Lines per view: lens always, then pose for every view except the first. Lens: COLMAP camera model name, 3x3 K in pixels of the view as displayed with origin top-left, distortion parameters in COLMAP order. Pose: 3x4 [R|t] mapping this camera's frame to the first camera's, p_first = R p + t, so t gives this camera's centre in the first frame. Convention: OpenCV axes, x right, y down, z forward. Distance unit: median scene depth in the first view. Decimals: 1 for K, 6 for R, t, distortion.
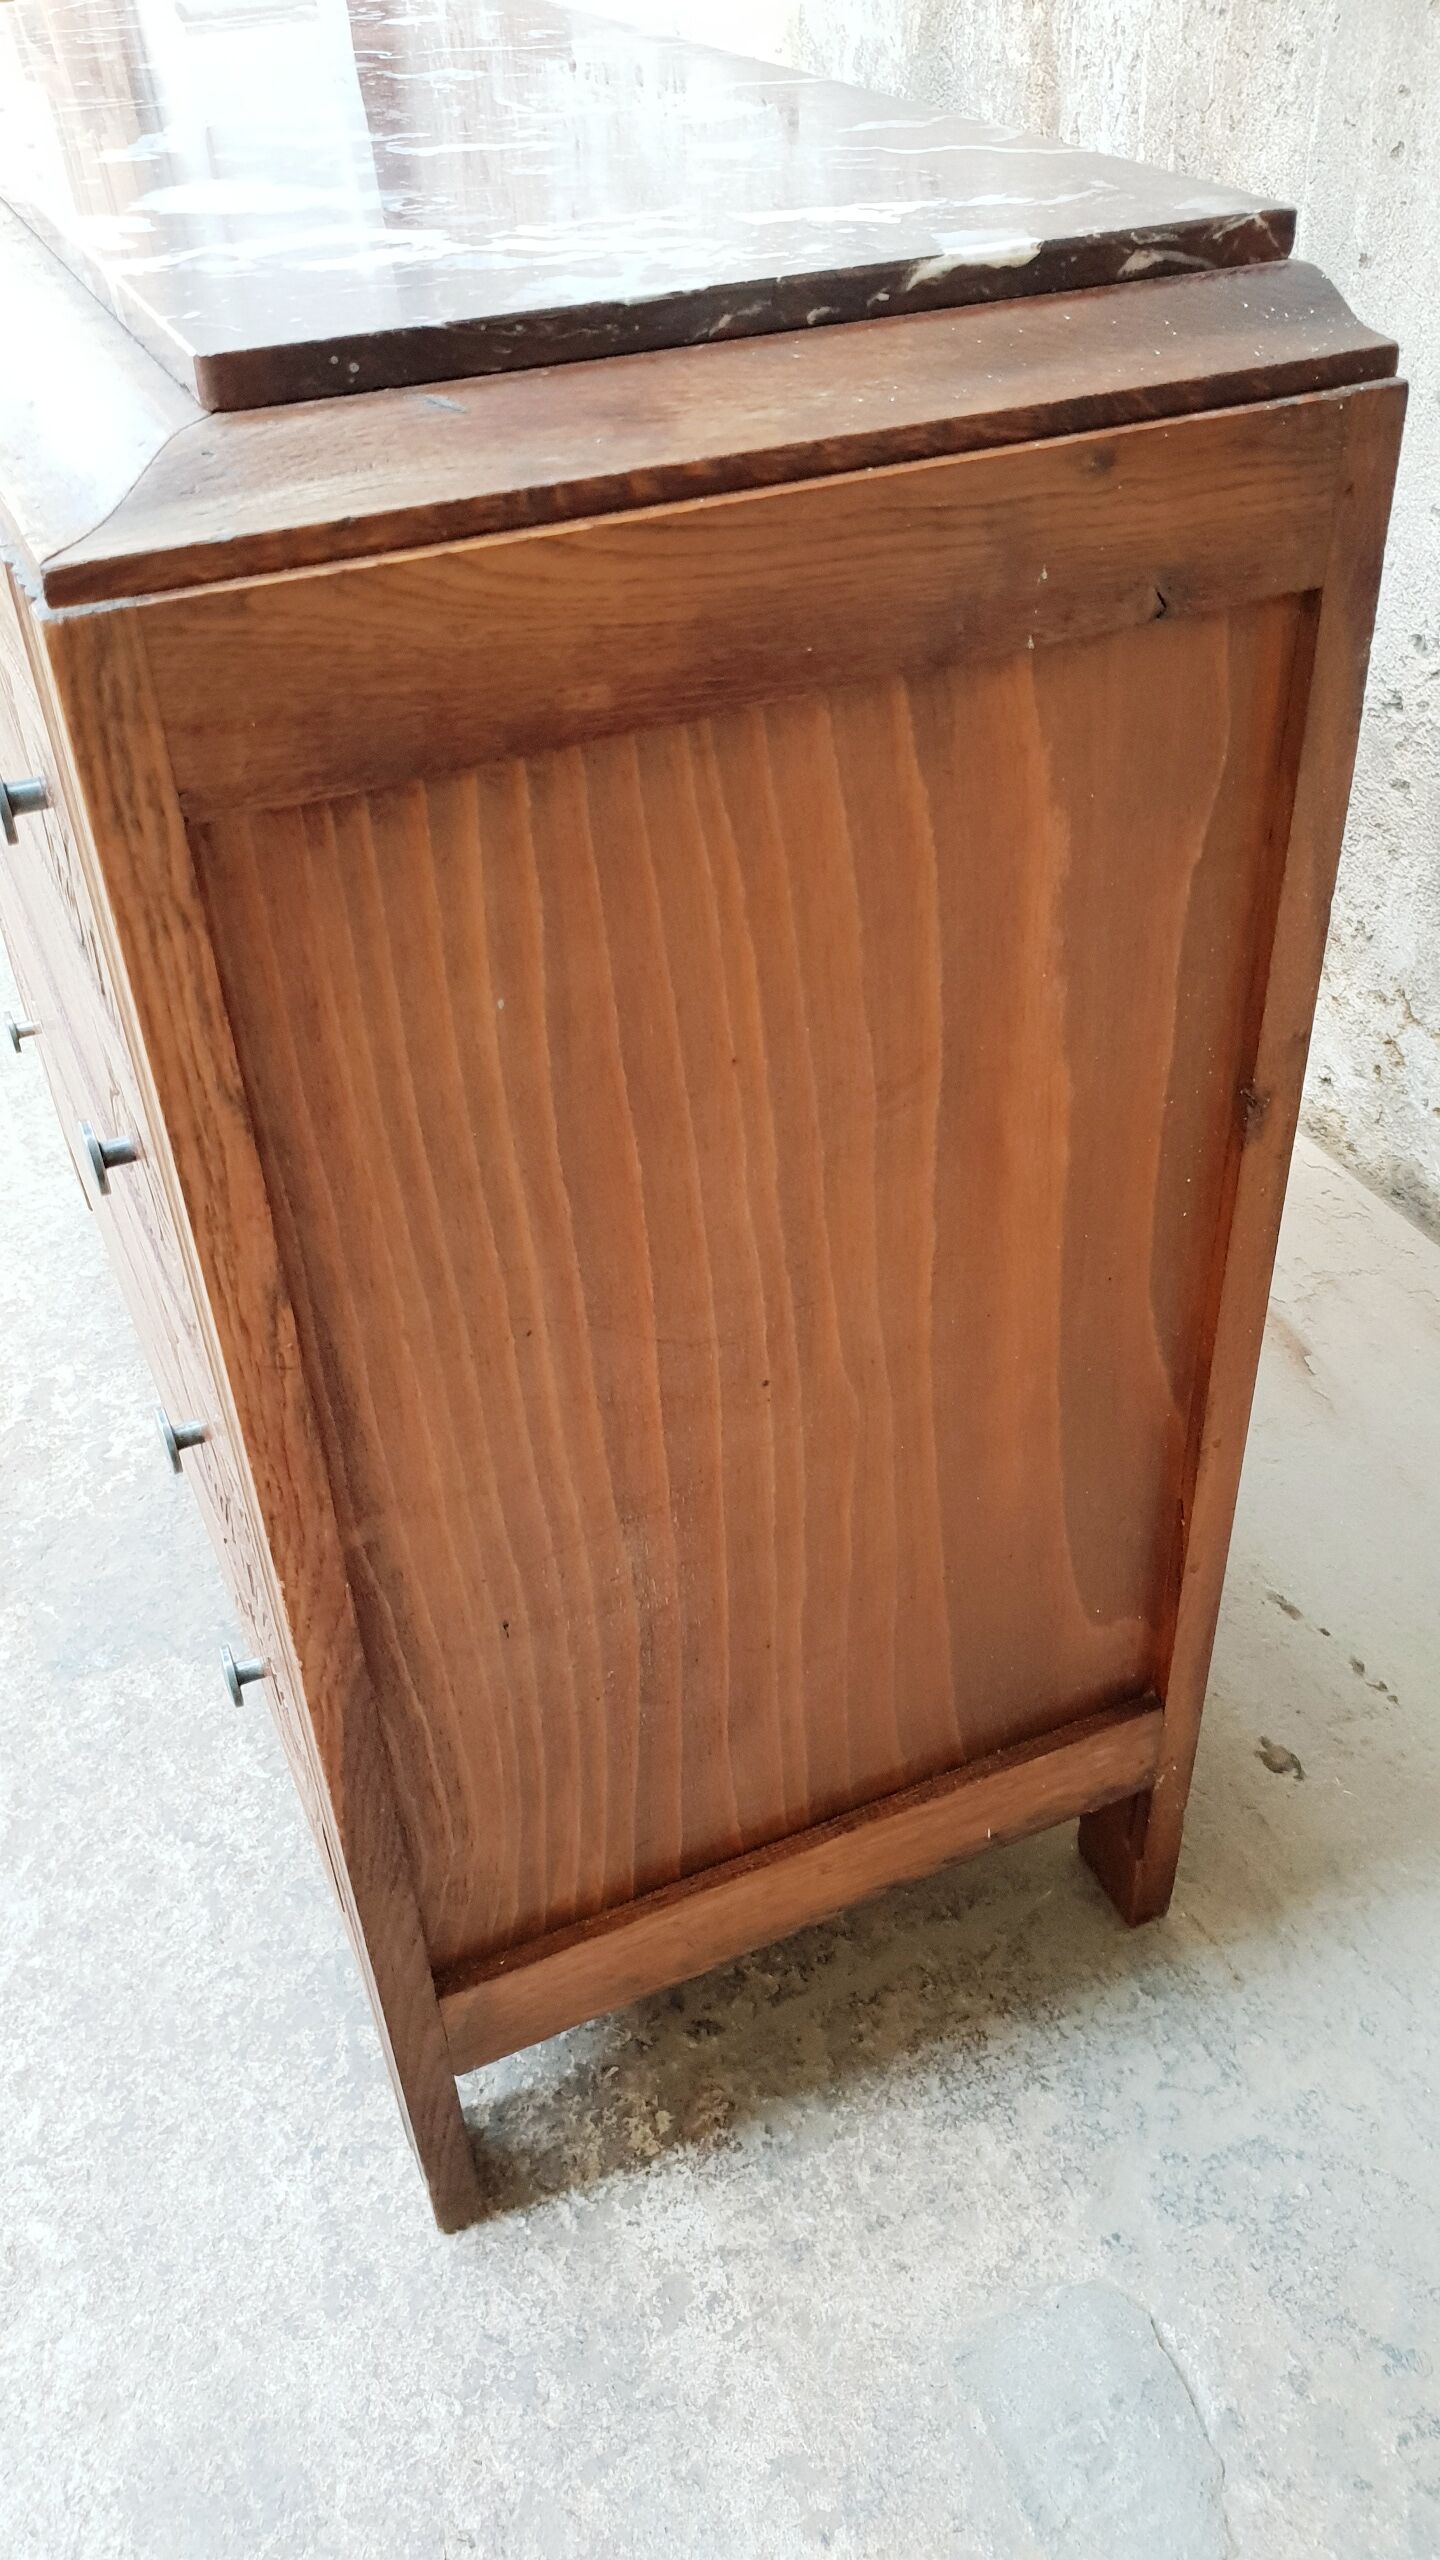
lens RADIAL K [[2018.4, 0, 766.1], [0, 2018.4, 1279.0], [0, 0, 1]] dist [-0.009036, 0.024004]
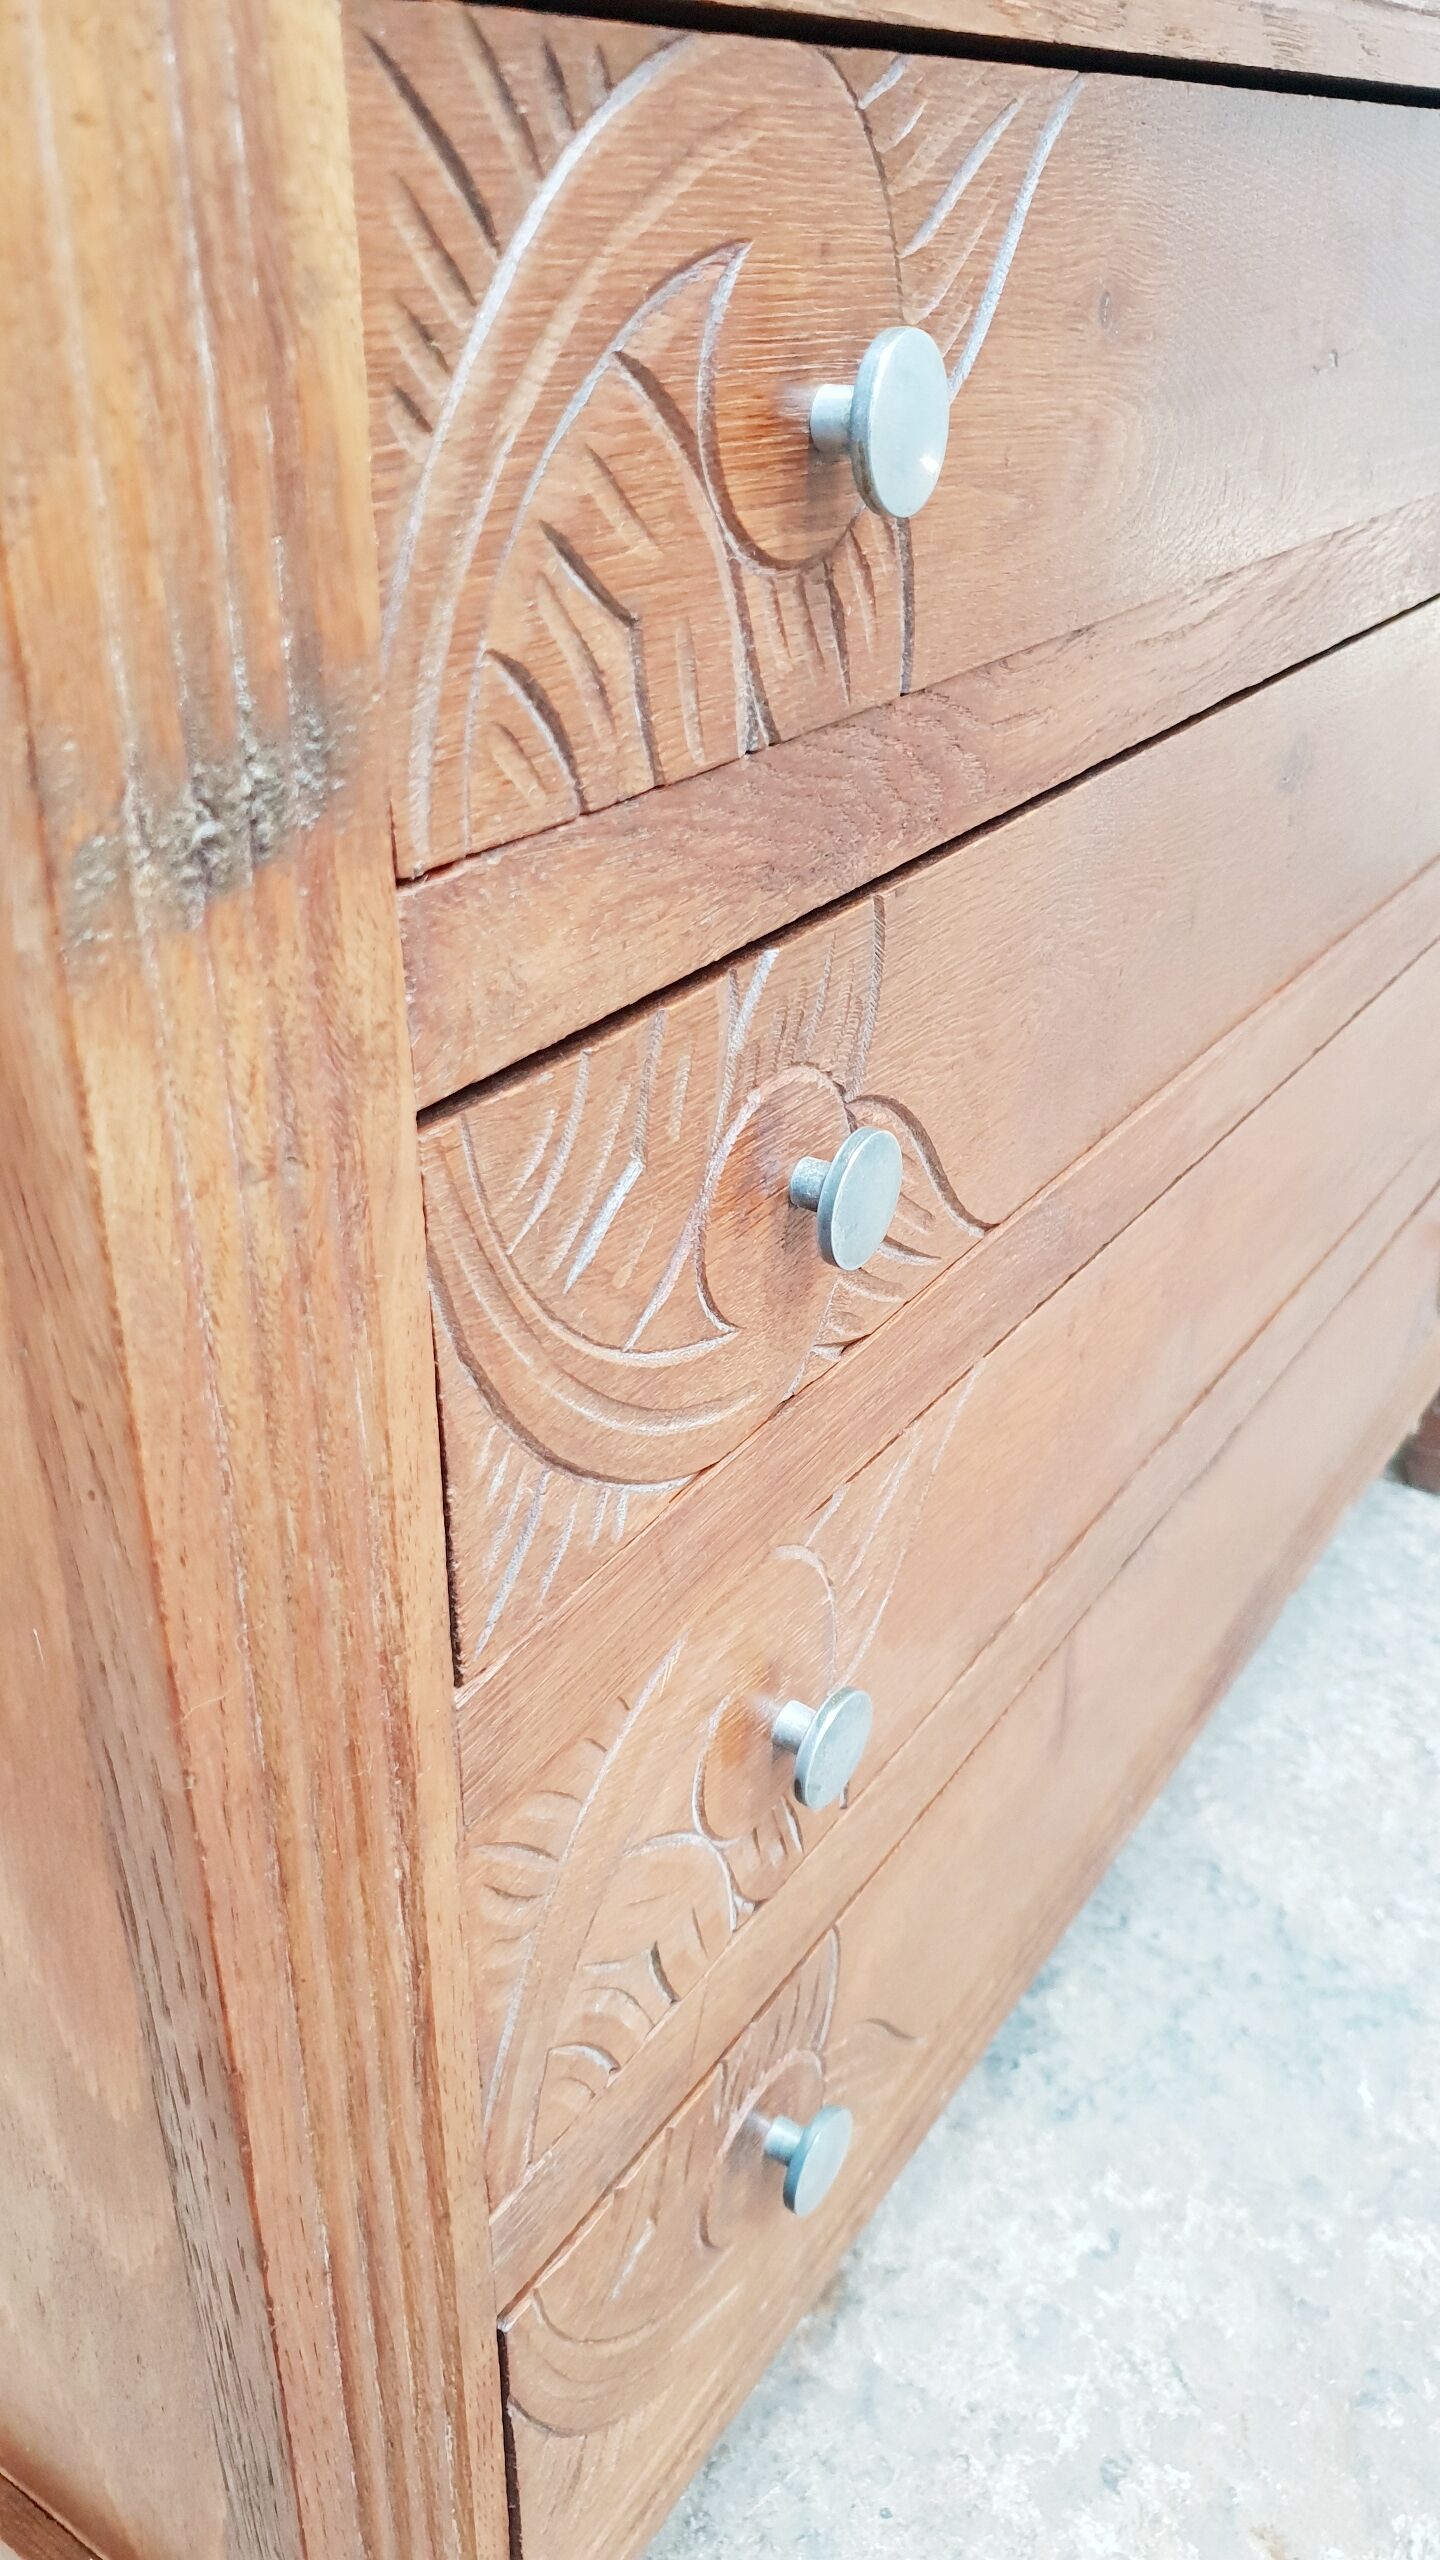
lens RADIAL K [[2018.4, 0, 735.3], [0, 2018.4, 1265.8], [0, 0, 1]] dist [-0.009036, 0.024004]
pose [[-0.521422, -0.390277, 0.758817, -0.706020], [0.528091, 0.550917, 0.646228, -0.566956], [-0.670252, 0.737682, -0.081158, 1.095346]]
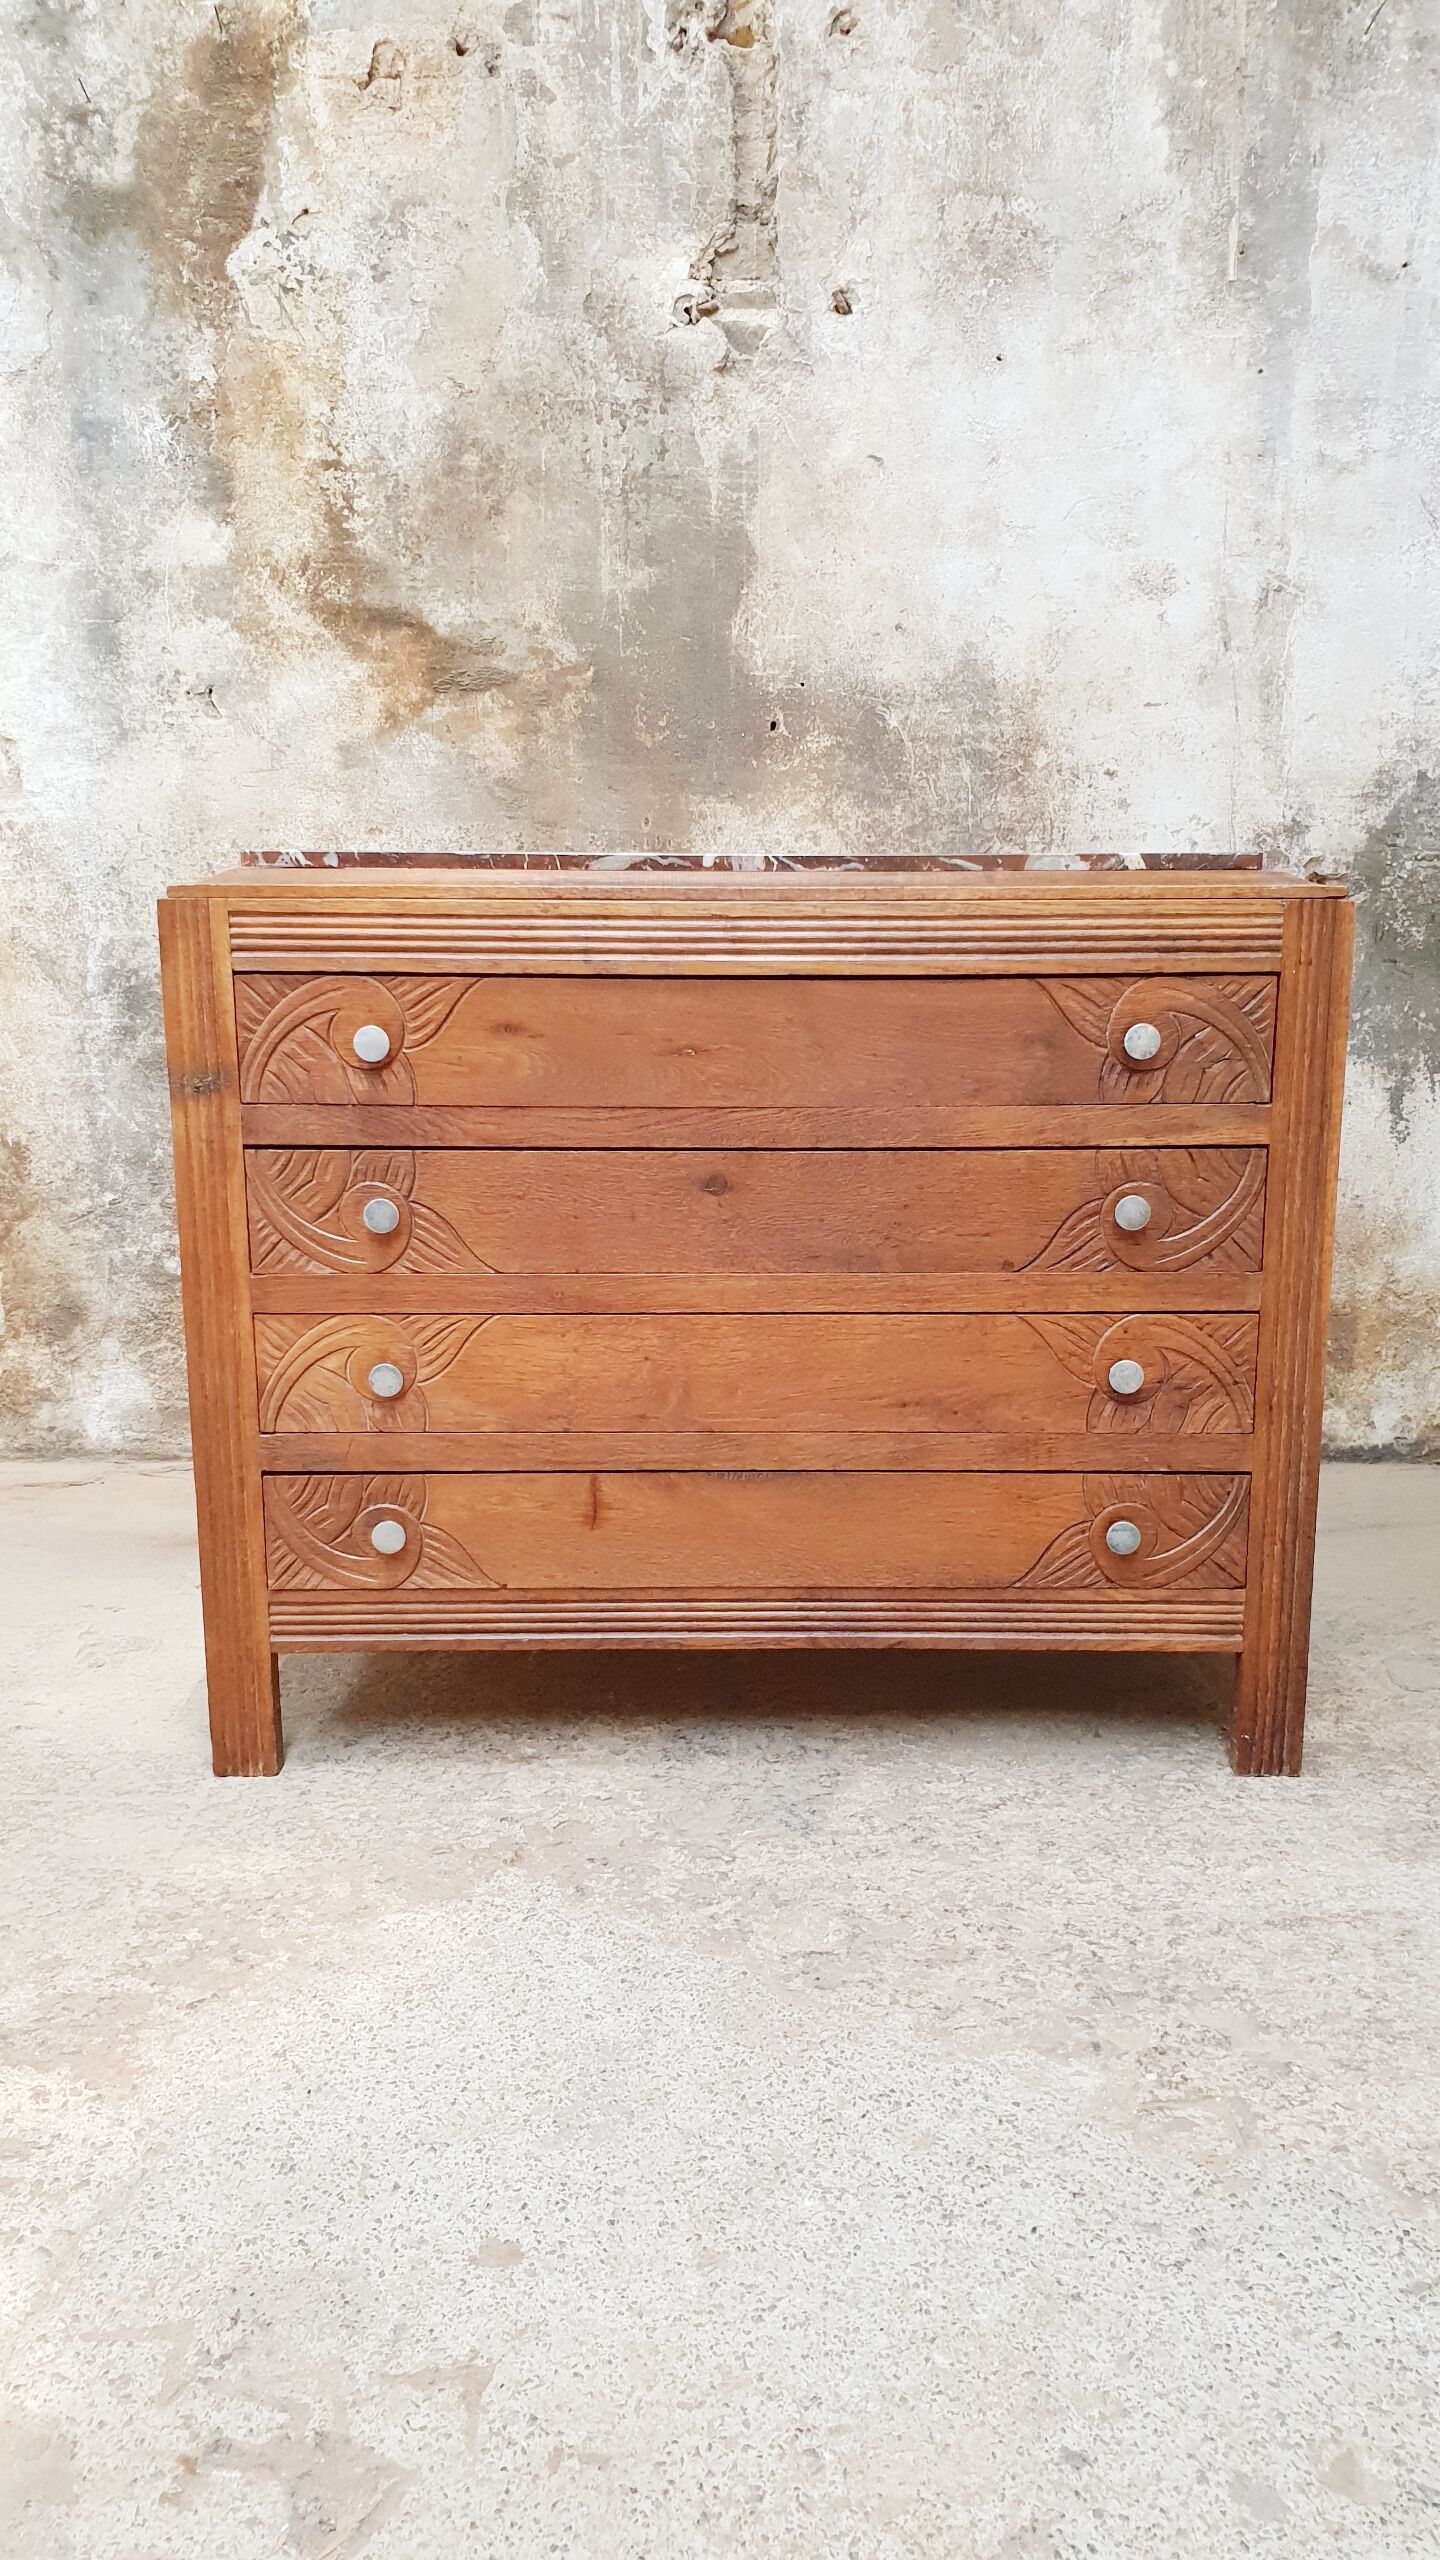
lens RADIAL K [[2018.4, 0, 761.9], [0, 2018.4, 1290.4], [0, 0, 1]] dist [-0.009036, 0.024004]
pose [[0.421160, -0.163029, 0.892214, -1.640662], [0.549620, 0.828395, -0.108074, 0.017045], [-0.721487, 0.535895, 0.438490, 0.235279]]
